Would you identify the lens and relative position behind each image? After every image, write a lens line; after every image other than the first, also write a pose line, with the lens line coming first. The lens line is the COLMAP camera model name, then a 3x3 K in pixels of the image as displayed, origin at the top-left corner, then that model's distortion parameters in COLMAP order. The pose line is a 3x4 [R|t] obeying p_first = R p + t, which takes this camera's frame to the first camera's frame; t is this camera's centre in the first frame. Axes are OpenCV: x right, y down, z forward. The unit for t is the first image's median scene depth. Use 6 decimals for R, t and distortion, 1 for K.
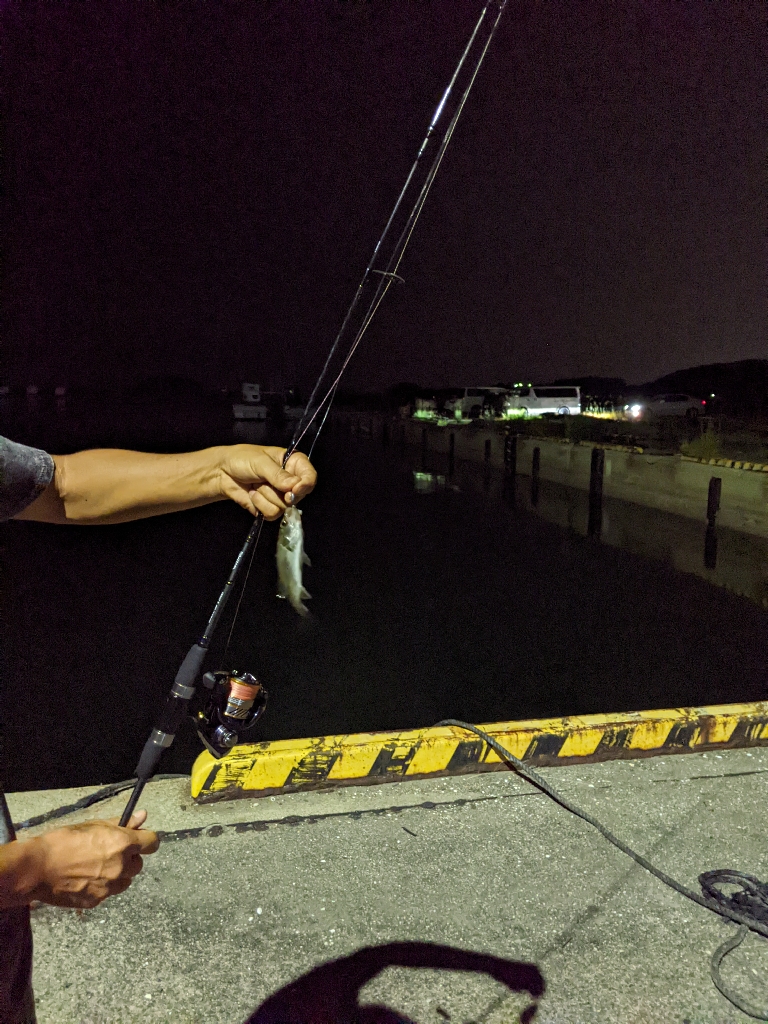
lens RADIAL K [[869.6, 0, 384.0], [0, 869.6, 512.0], [0, 0, 1]] dist [0.101667, -0.201656]
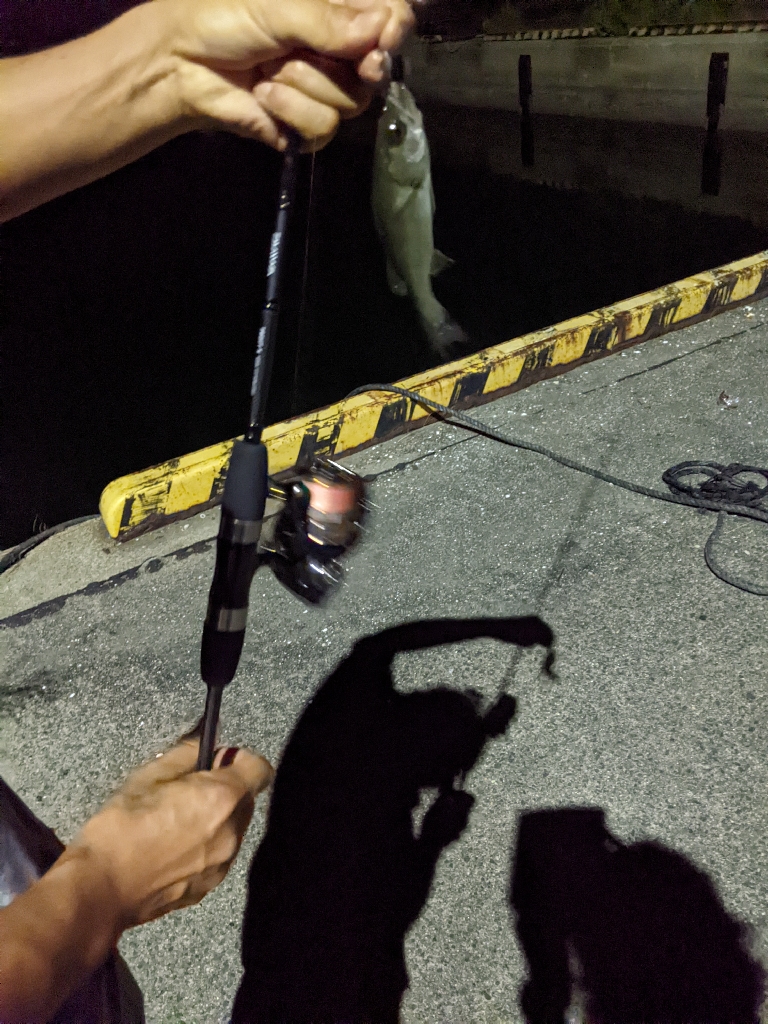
lens RADIAL K [[869.6, 0, 384.0], [0, 869.6, 512.0], [0, 0, 1]] dist [0.101667, -0.201656]
pose [[0.954295, -0.264750, 0.138668, -0.069728], [0.192340, 0.899169, 0.393066, 0.003941], [-0.228750, -0.348429, 0.908994, 0.133268]]
